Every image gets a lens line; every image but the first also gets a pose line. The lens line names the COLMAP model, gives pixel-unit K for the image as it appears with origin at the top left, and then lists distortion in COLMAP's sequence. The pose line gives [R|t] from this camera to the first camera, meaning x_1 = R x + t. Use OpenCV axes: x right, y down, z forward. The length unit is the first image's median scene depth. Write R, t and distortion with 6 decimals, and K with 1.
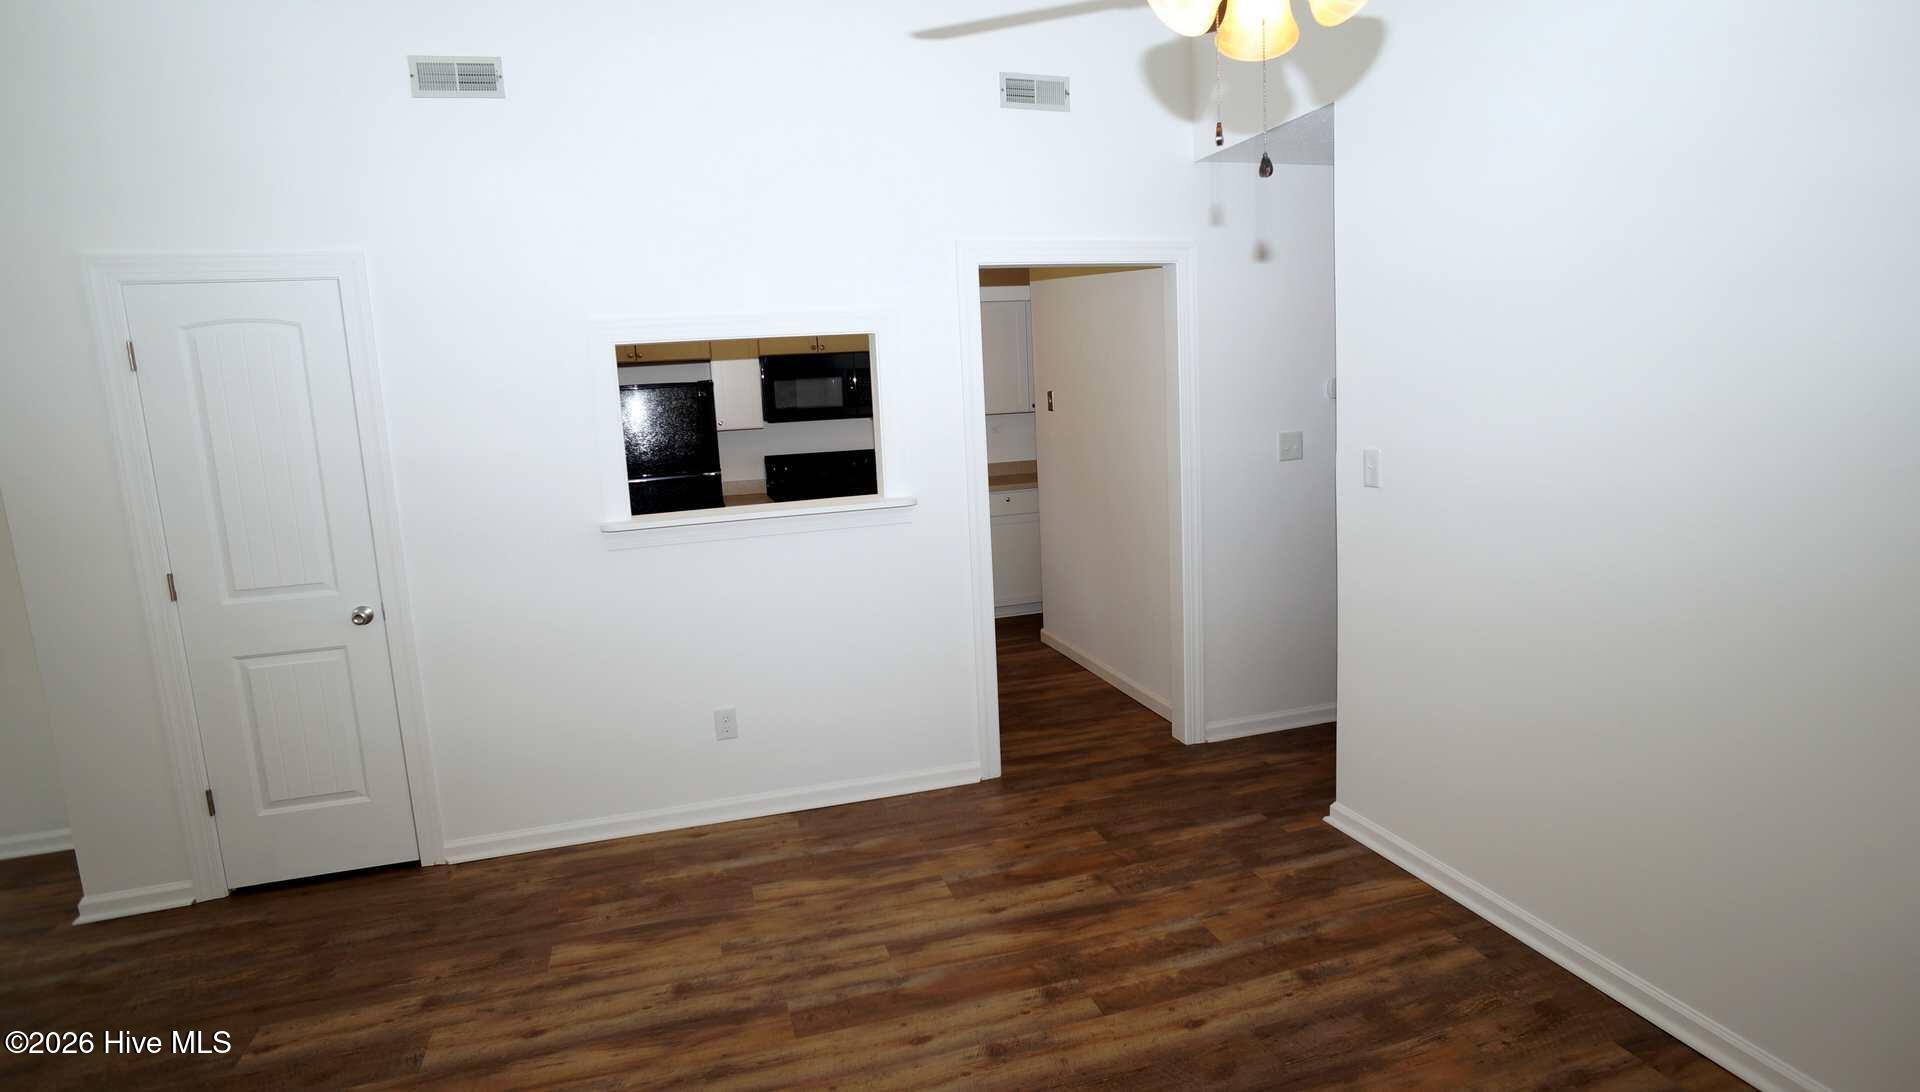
lens RADIAL K [[1001.2, 0, 951.7], [0, 1001.2, 546.0], [0, 0, 1]] dist [-0.052415, 0.017092]
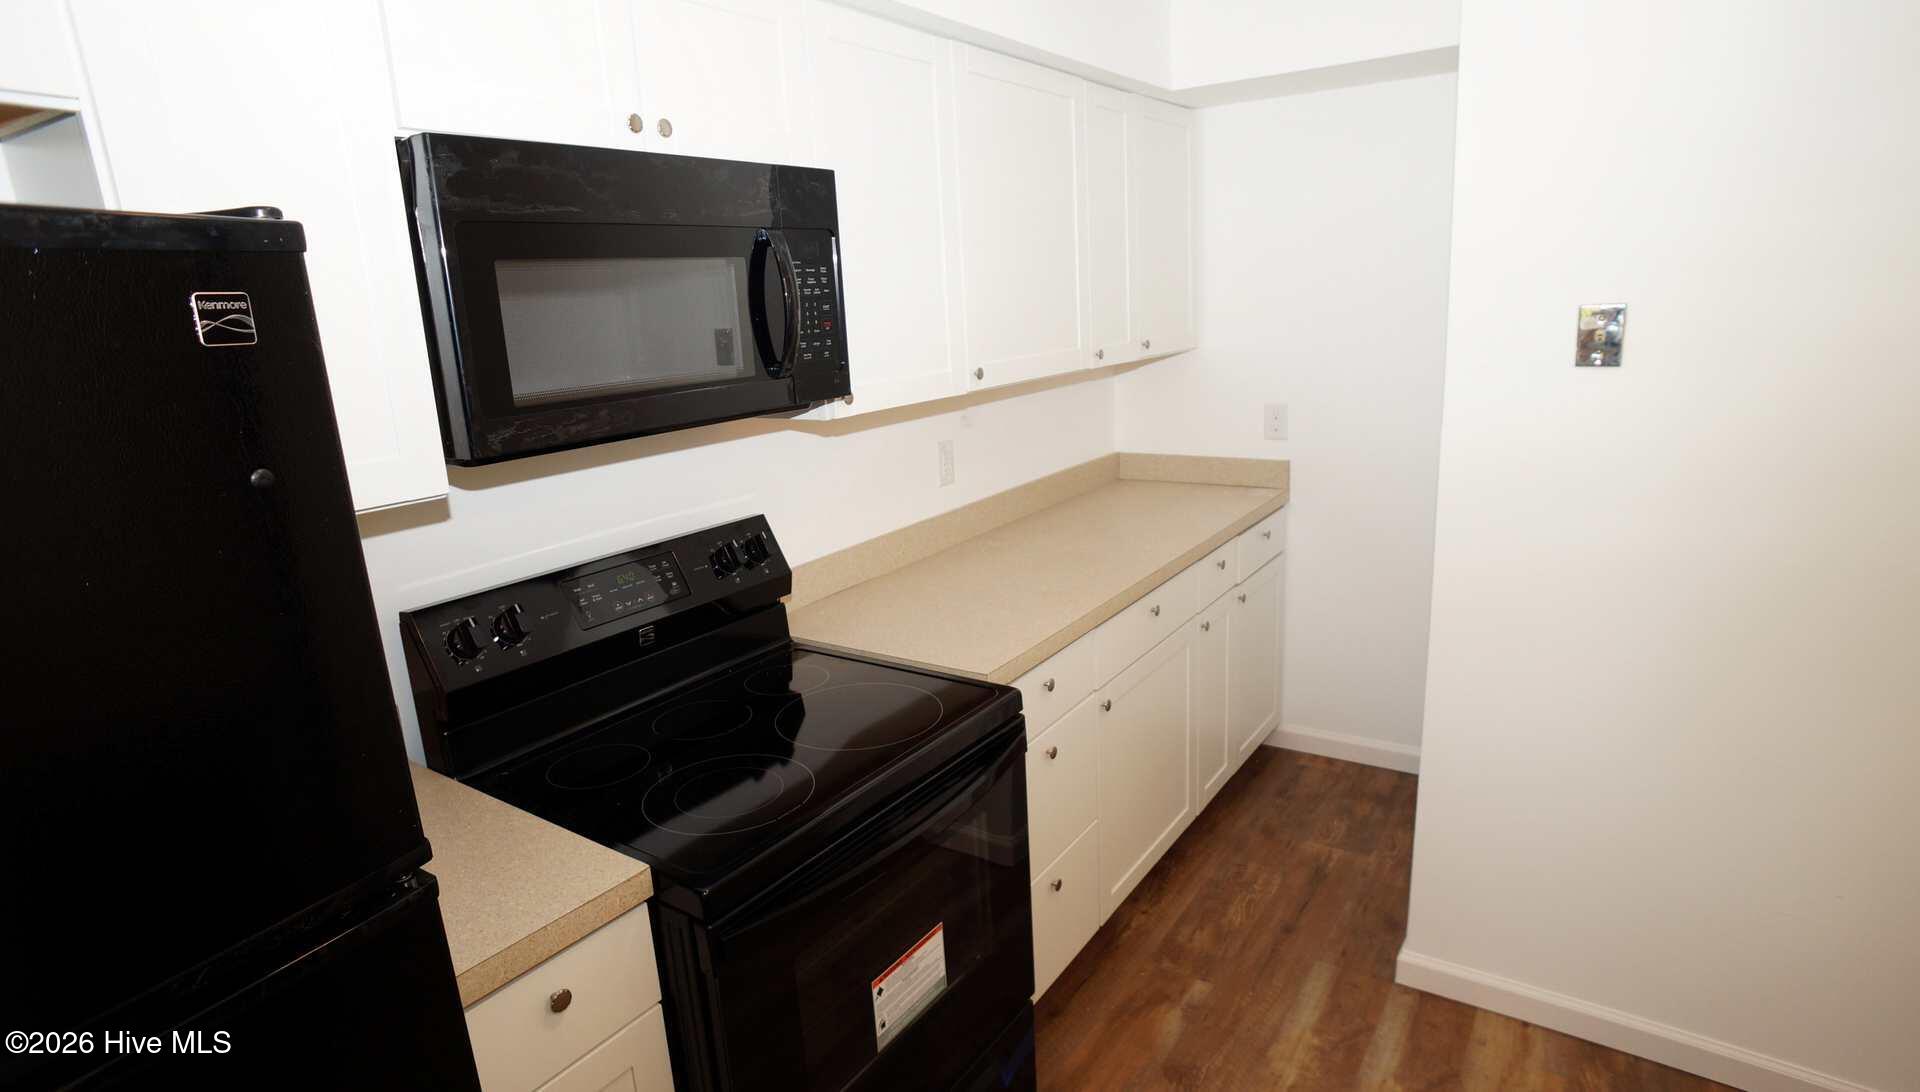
lens RADIAL K [[1001.2, 0, 960.7], [0, 1001.2, 540.7], [0, 0, 1]] dist [-0.052415, 0.017092]
pose [[0.793786, -0.140219, 0.591813, -0.457692], [0.115262, 0.990109, 0.079989, -0.228195], [-0.597176, 0.004719, 0.802096, 1.557211]]
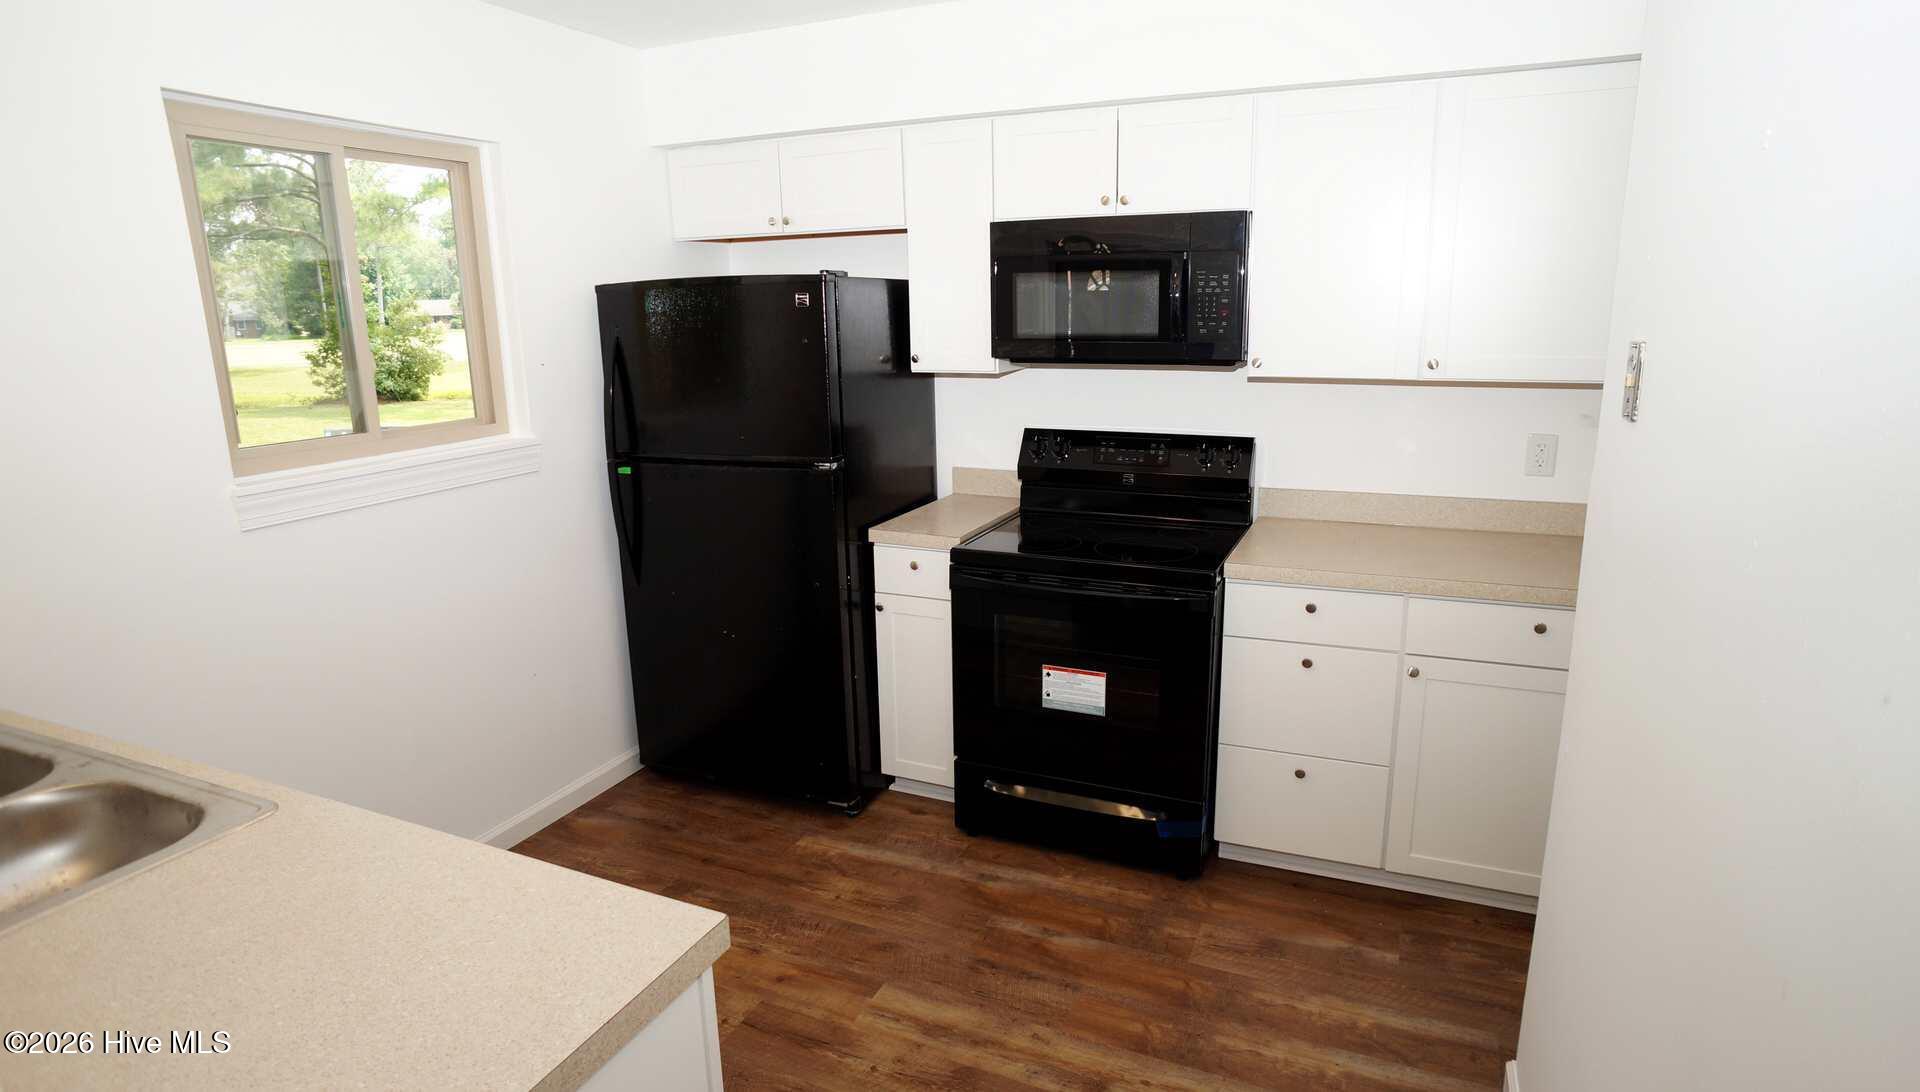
lens RADIAL K [[1001.2, 0, 972.5], [0, 1001.2, 525.3], [0, 0, 1]] dist [-0.052415, 0.017092]
pose [[0.760878, 0.177131, -0.624251, 0.243352], [-0.120797, 0.983870, 0.131937, -0.218325], [0.637552, -0.024980, 0.770002, 1.243601]]
